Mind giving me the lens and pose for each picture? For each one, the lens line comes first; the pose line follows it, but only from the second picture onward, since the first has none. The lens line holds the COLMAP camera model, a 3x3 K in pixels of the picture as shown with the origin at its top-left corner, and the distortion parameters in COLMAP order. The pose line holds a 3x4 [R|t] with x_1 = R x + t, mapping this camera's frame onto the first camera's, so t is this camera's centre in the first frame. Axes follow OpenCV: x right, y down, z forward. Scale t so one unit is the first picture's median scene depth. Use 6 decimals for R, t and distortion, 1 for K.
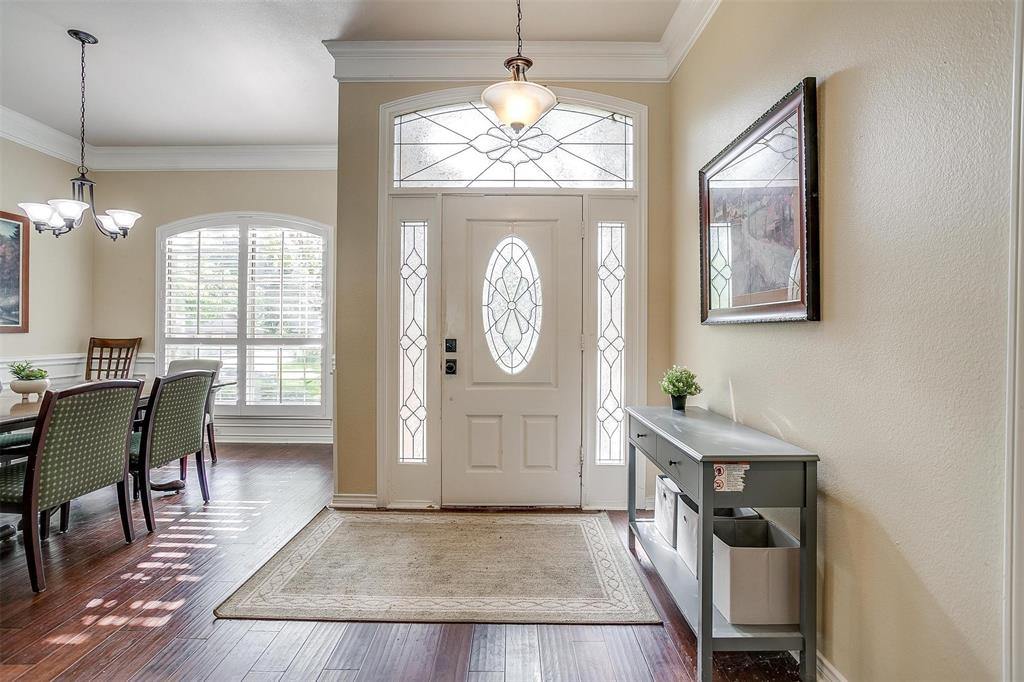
lens RADIAL K [[499.0, 0, 514.0], [0, 499.0, 328.5], [0, 0, 1]] dist [-0.030464, 0.009190]
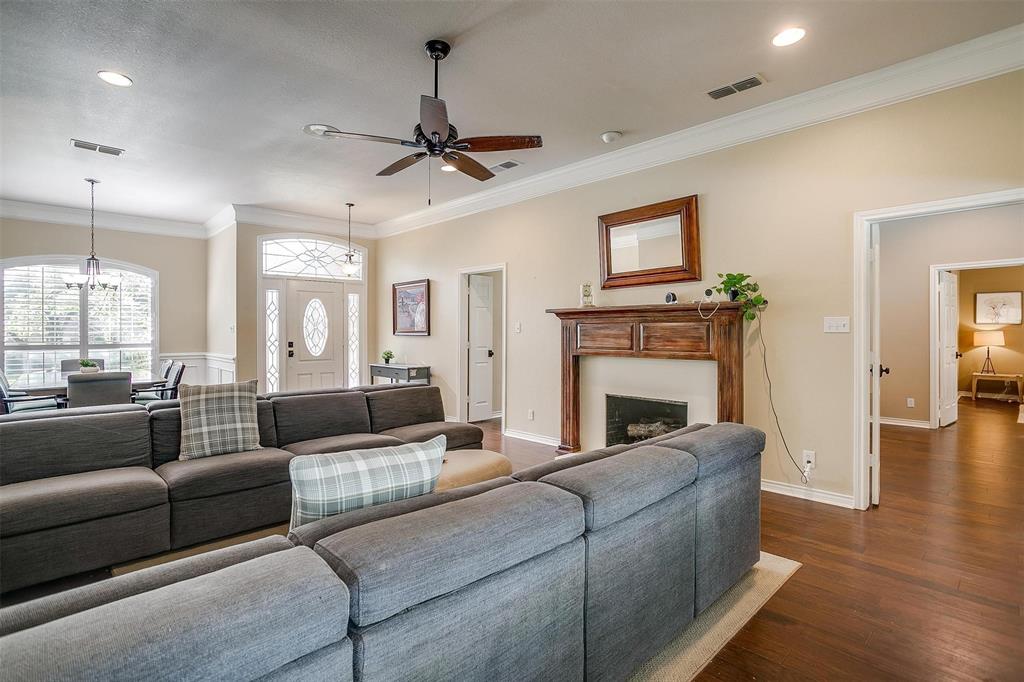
lens RADIAL K [[499.0, 0, 508.3], [0, 499.0, 330.1], [0, 0, 1]] dist [-0.030464, 0.009190]
pose [[0.725737, -0.006171, 0.687944, -0.731518], [0.000976, 0.999968, 0.007940, -0.038126], [-0.687971, -0.005091, 0.725720, -1.022814]]
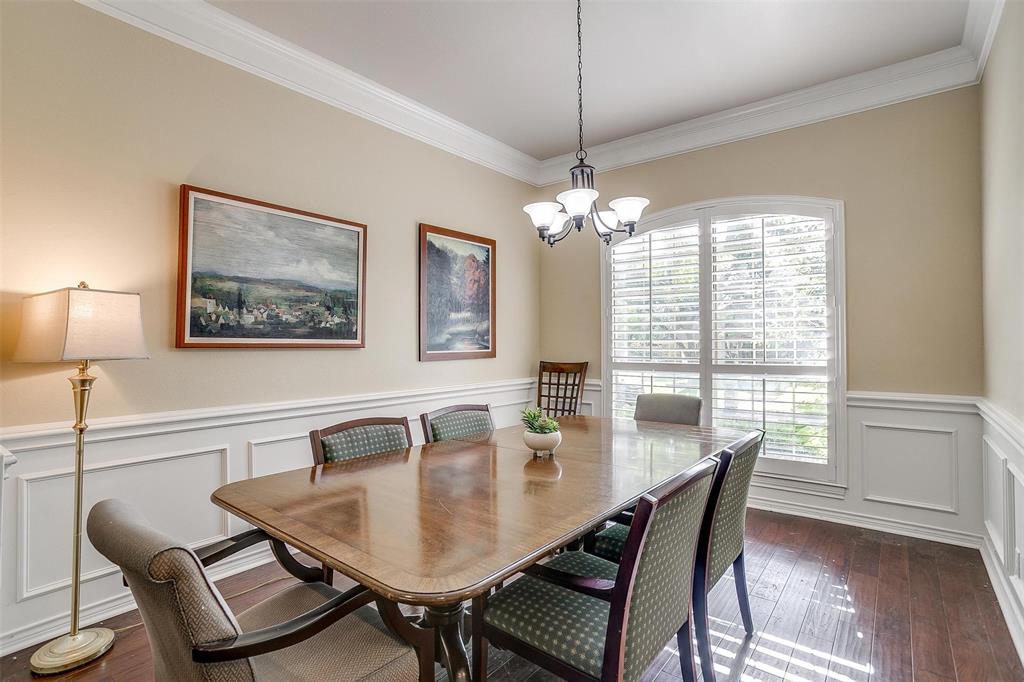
lens RADIAL K [[499.0, 0, 508.7], [0, 499.0, 335.6], [0, 0, 1]] dist [-0.030464, 0.009190]
pose [[0.788642, -0.018505, -0.614574, -0.362692], [0.012071, 0.999820, -0.014616, -0.020714], [0.614735, 0.004108, 0.788723, 0.228307]]
